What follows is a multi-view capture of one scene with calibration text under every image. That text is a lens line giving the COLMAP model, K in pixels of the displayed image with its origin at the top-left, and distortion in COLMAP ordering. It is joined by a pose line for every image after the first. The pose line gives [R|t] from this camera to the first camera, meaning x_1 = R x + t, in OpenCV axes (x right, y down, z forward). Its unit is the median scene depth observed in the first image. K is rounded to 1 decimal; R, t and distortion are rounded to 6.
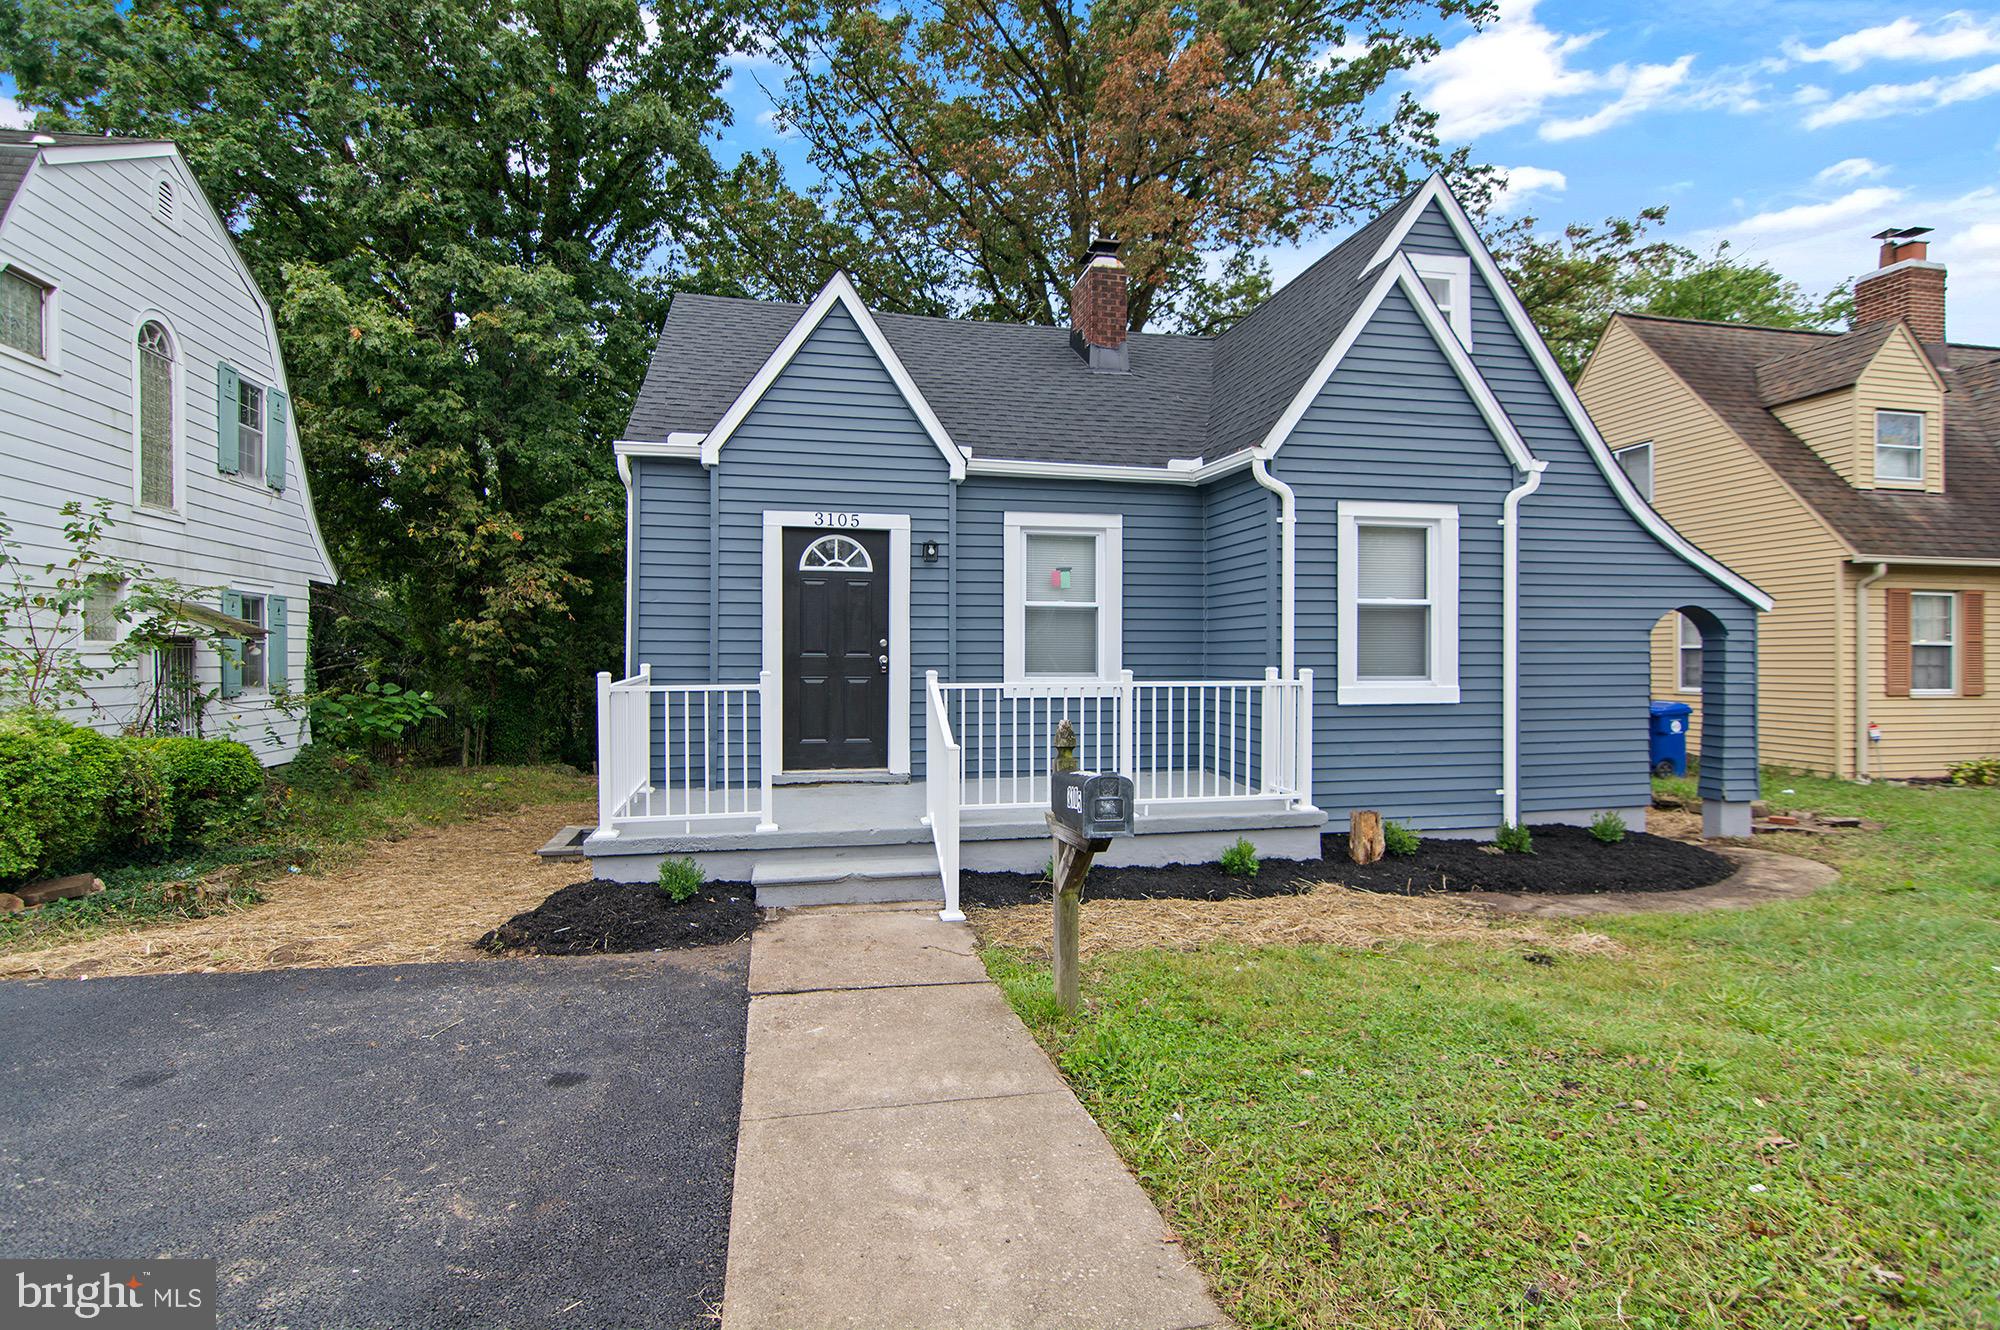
lens RADIAL K [[990.3, 0, 998.7], [0, 990.3, 622.1], [0, 0, 1]] dist [-0.005589, -0.001806]
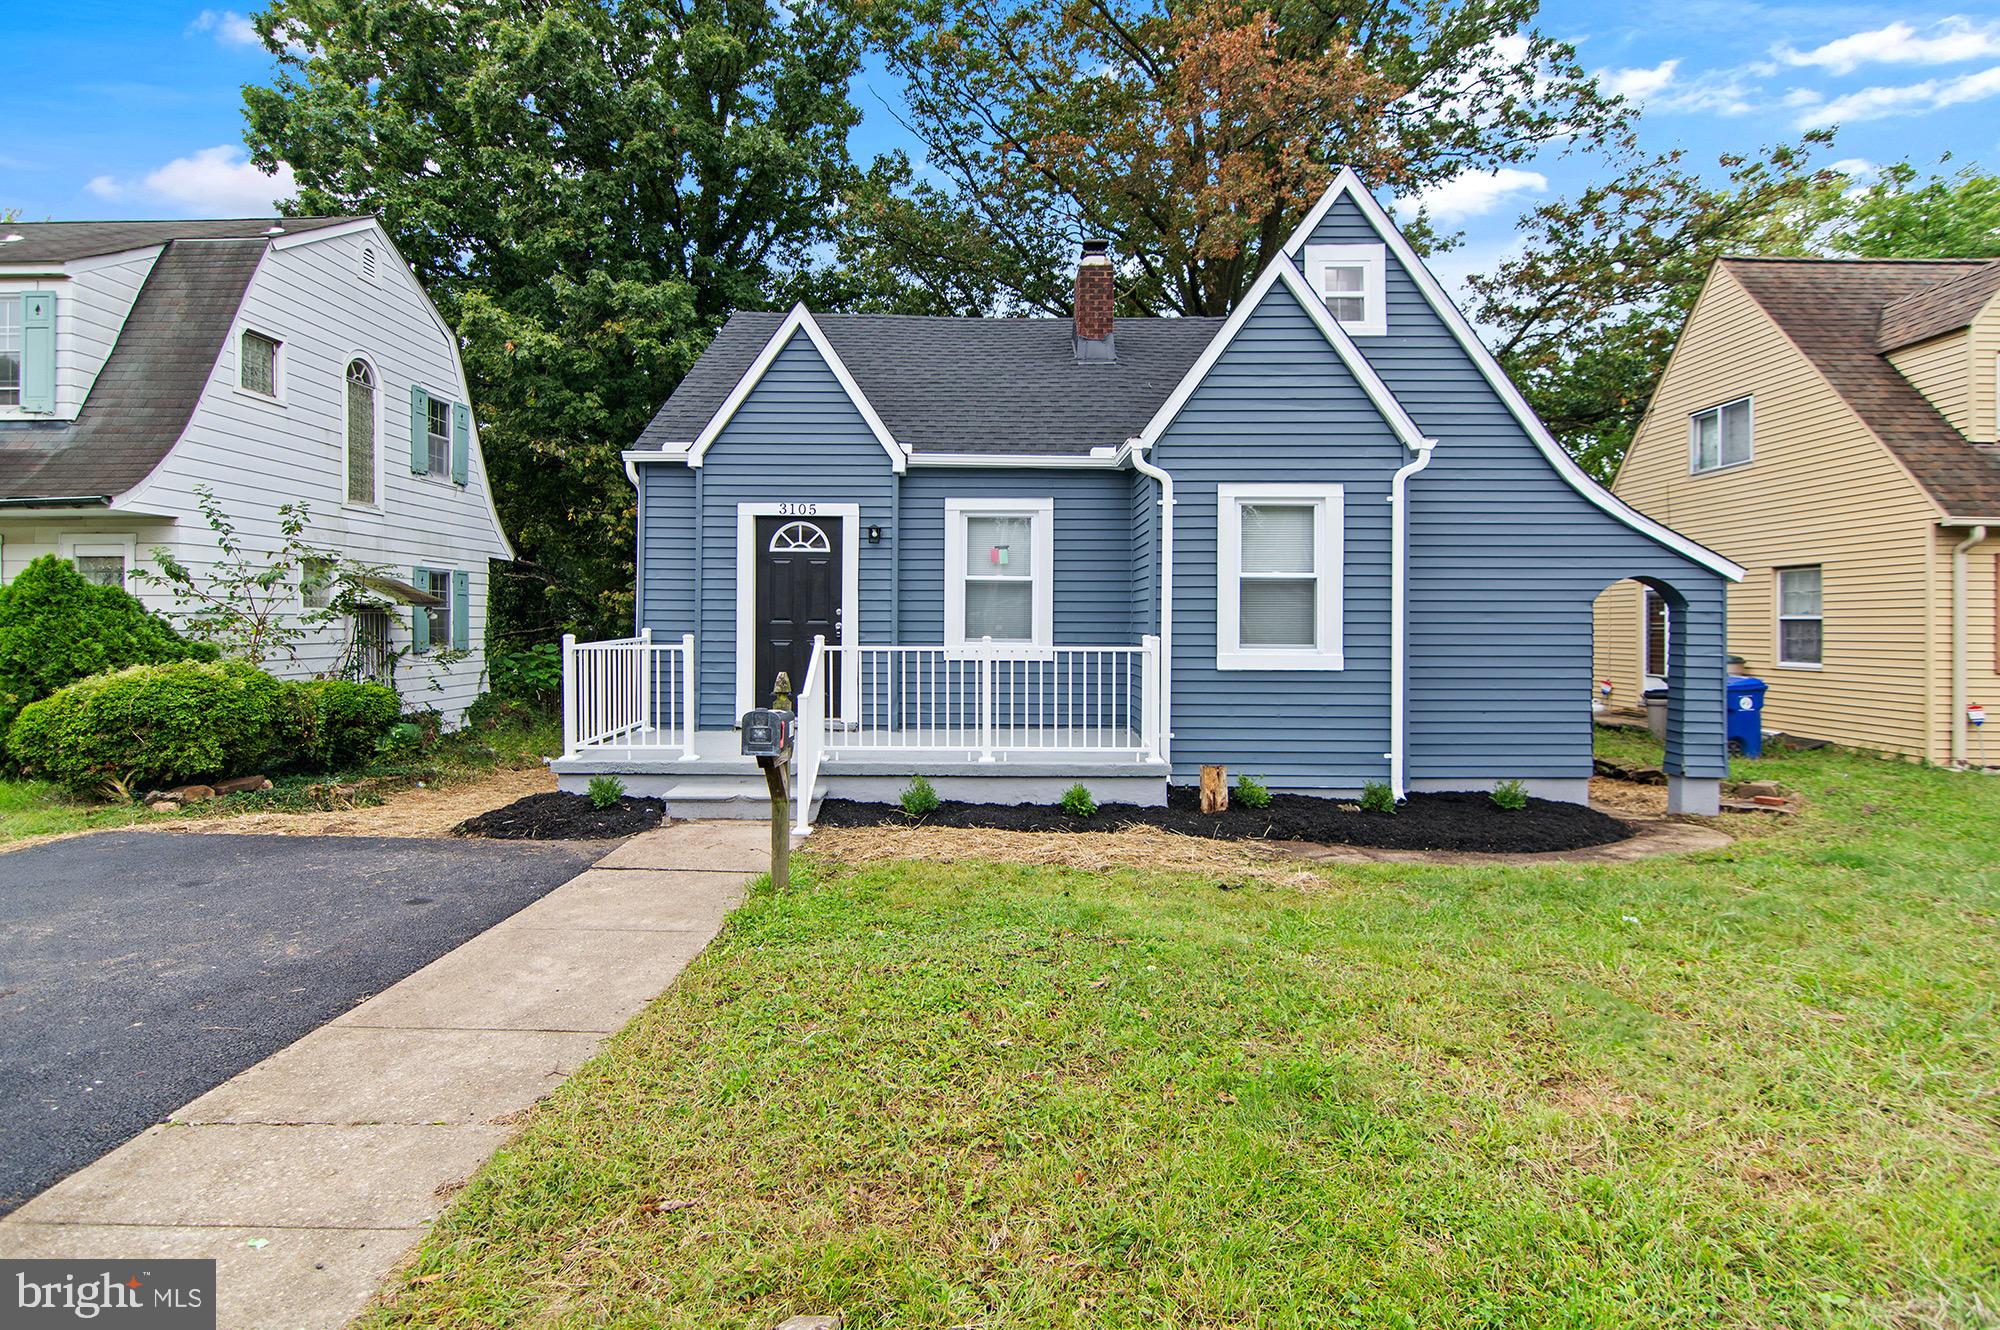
lens RADIAL K [[1007.2, 0, 989.5], [0, 1007.2, 581.6], [0, 0, 1]] dist [-0.004750, -0.001364]
pose [[0.975625, -0.003304, -0.219421, 0.313587], [0.001874, 0.999976, -0.006723, -0.006598], [0.219438, 0.006148, 0.975607, -0.130533]]
